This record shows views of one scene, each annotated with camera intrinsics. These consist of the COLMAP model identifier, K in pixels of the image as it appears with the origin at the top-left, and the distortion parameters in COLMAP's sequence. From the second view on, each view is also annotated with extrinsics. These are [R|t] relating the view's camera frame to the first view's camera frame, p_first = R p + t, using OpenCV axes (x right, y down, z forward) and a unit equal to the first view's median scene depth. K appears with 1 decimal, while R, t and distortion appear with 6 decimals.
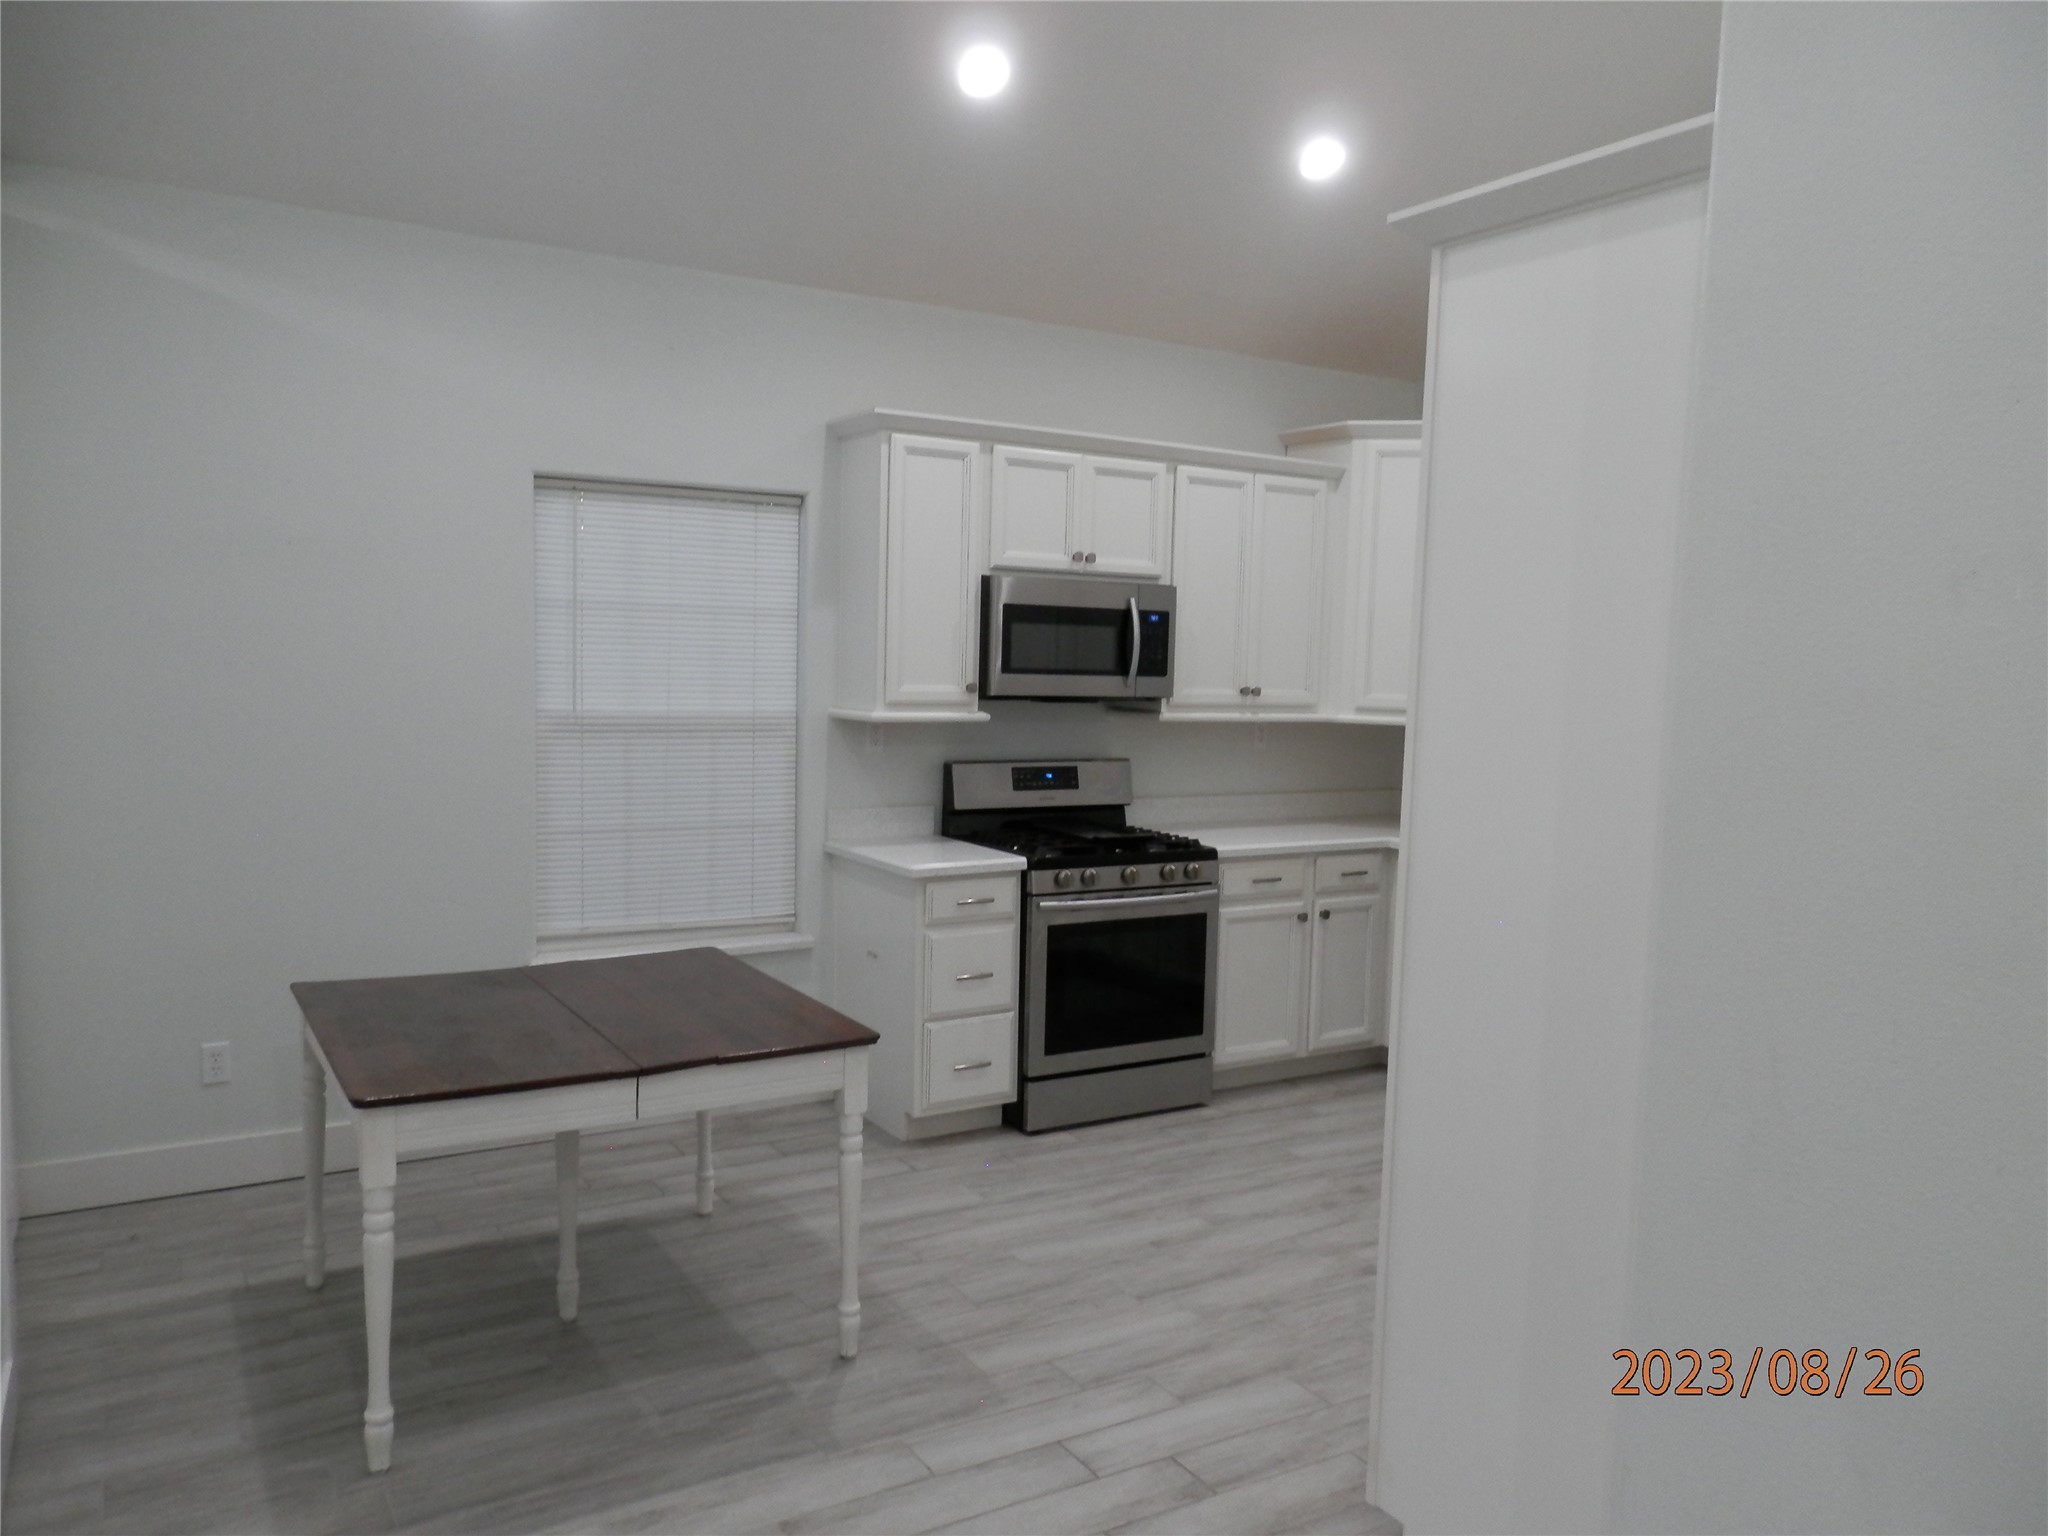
lens RADIAL K [[1511.7, 0, 1030.0], [0, 1511.7, 776.9], [0, 0, 1]] dist [-0.009510, 0.002455]
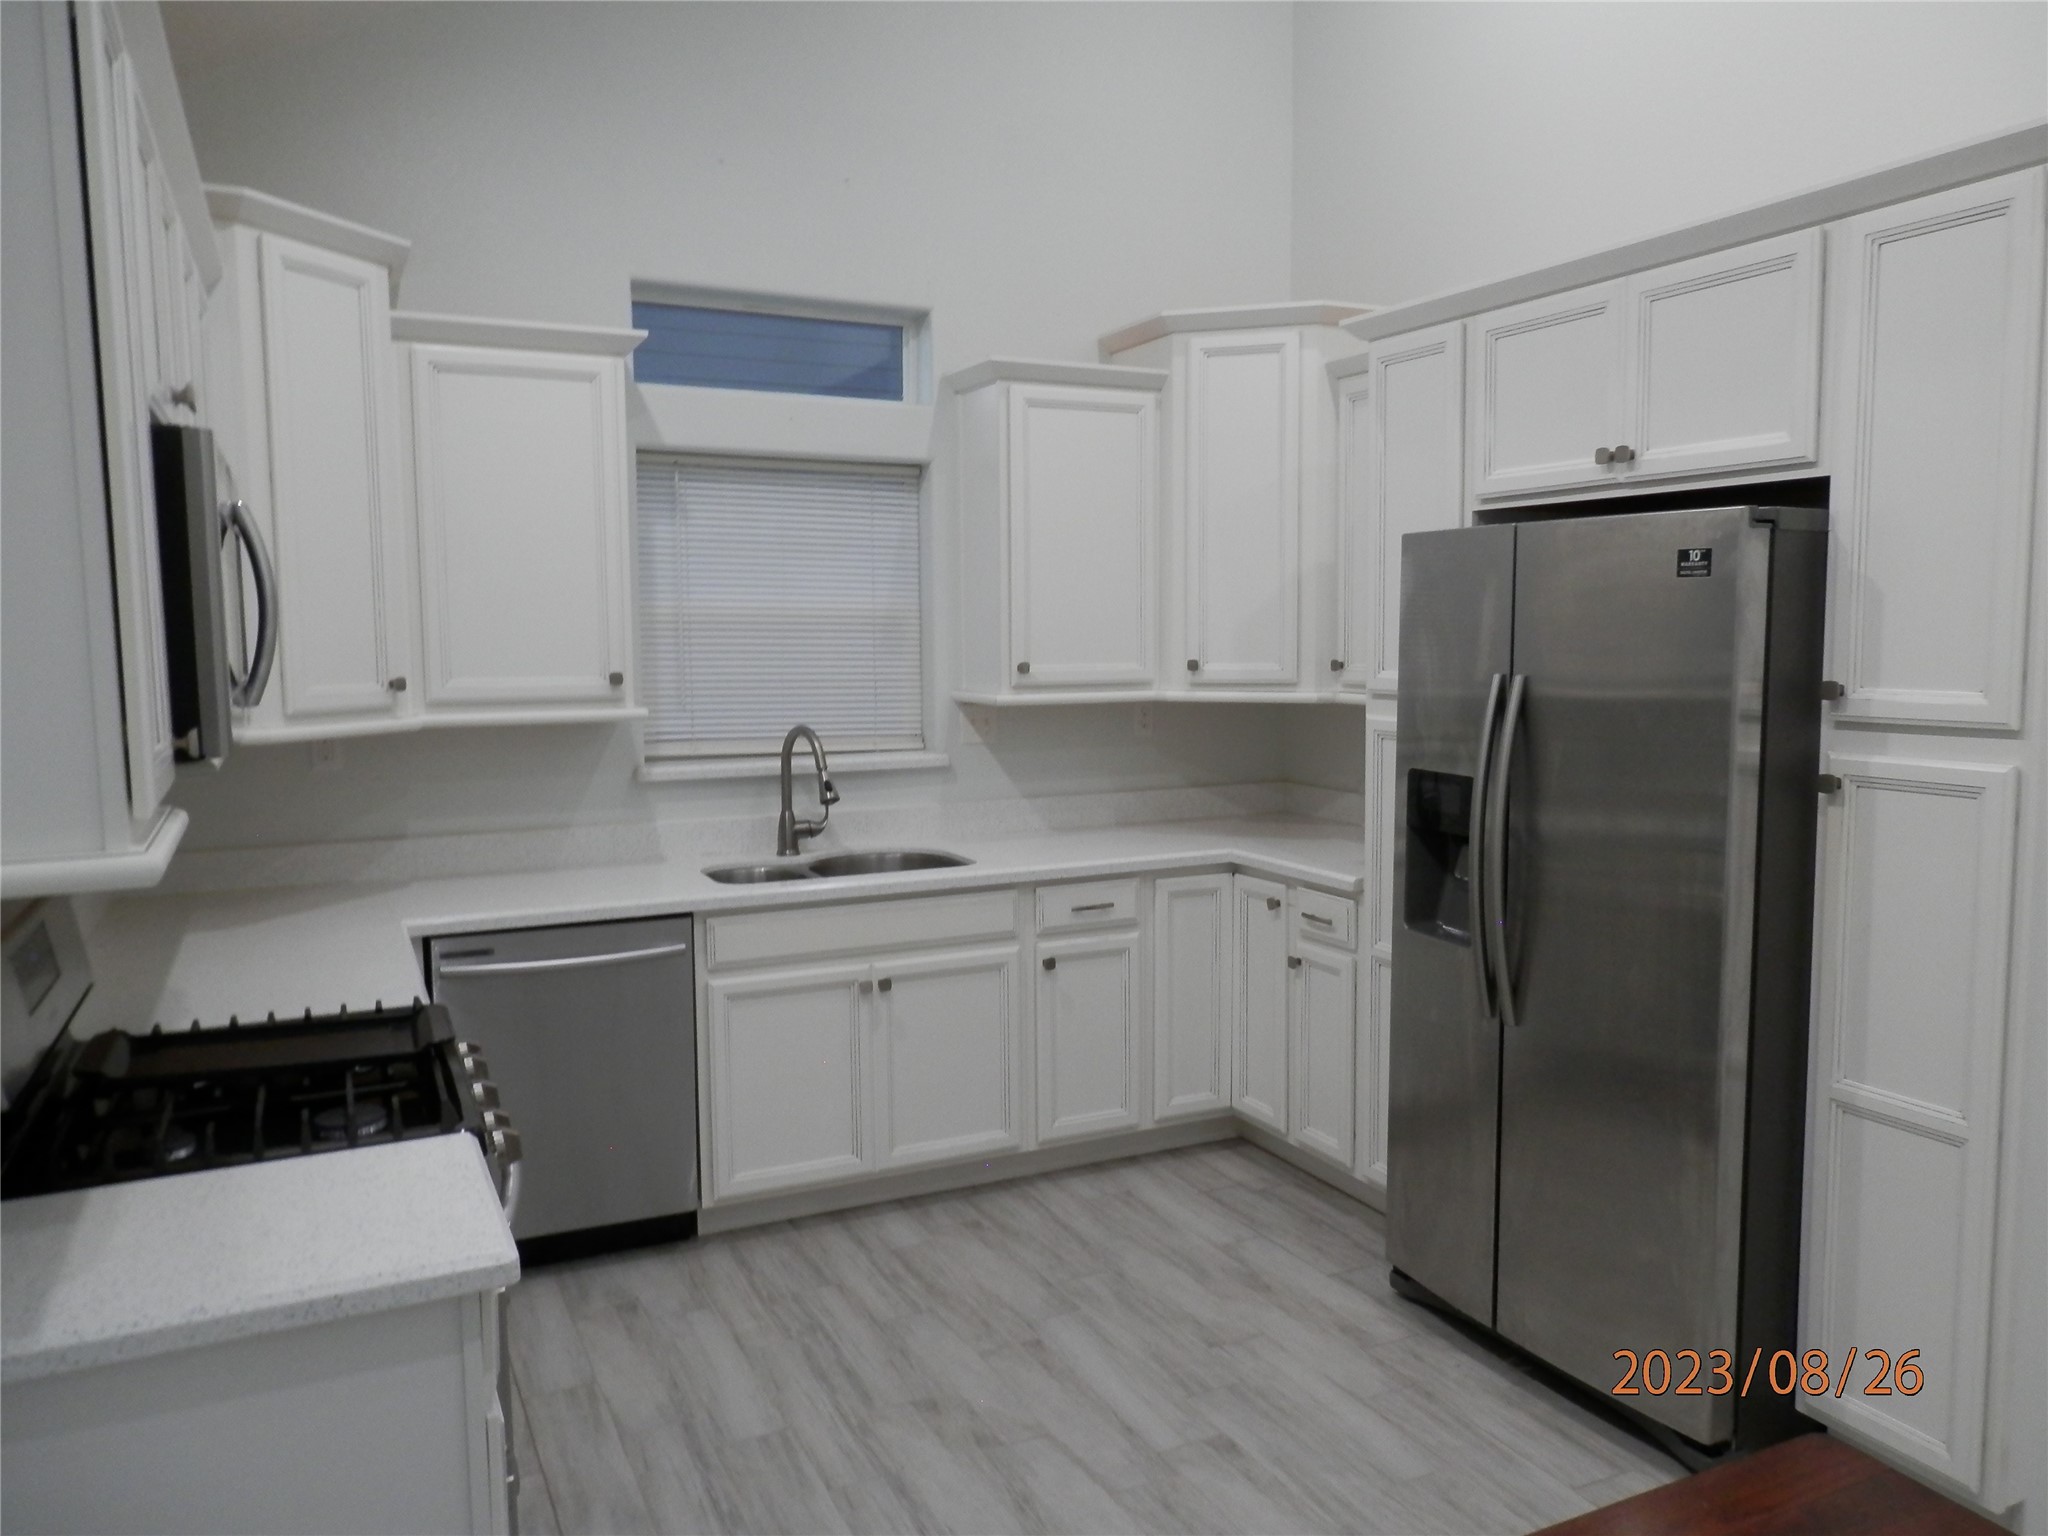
lens RADIAL K [[1516.2, 0, 1024.0], [0, 1516.2, 768.0], [0, 0, 1]] dist [-0.000493, 0.000098]
pose [[0.102720, -0.127590, 0.986493, -0.350192], [0.098399, 0.988179, 0.117562, -0.071884], [-0.989831, 0.084994, 0.114060, 0.728859]]
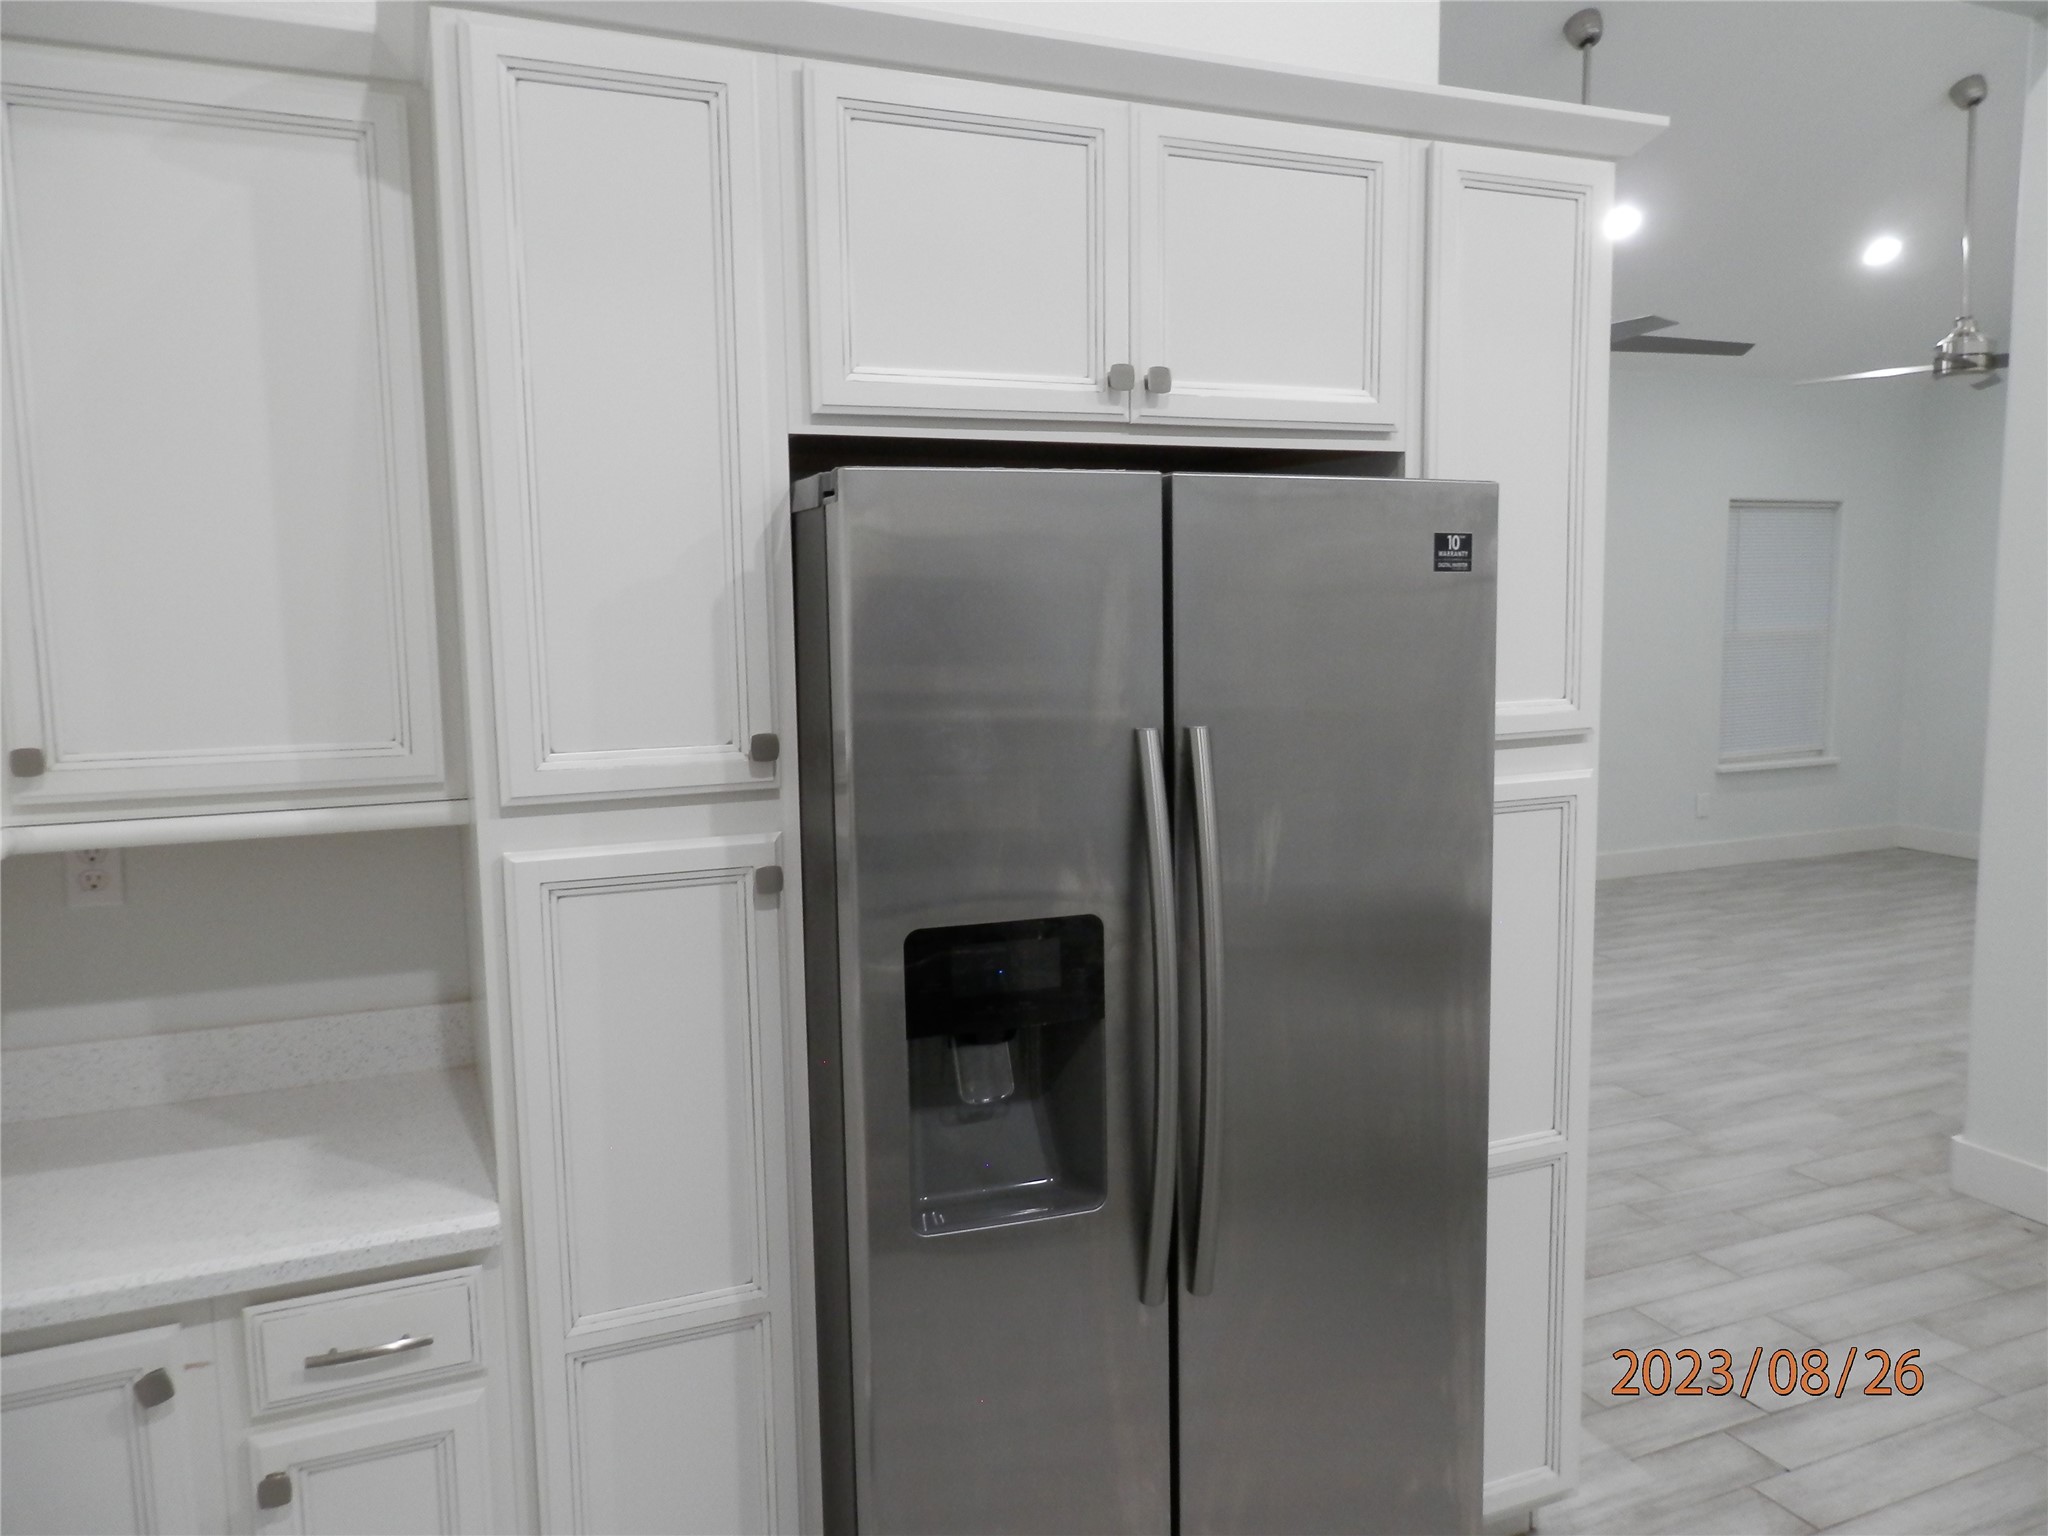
lens RADIAL K [[1511.7, 0, 1030.0], [0, 1511.7, 776.9], [0, 0, 1]] dist [-0.009510, 0.002455]
pose [[-0.990339, -0.032139, 0.134893, 0.233046], [-0.003103, 0.977664, 0.210153, -0.081927], [-0.138634, 0.207704, -0.968318, 0.946533]]
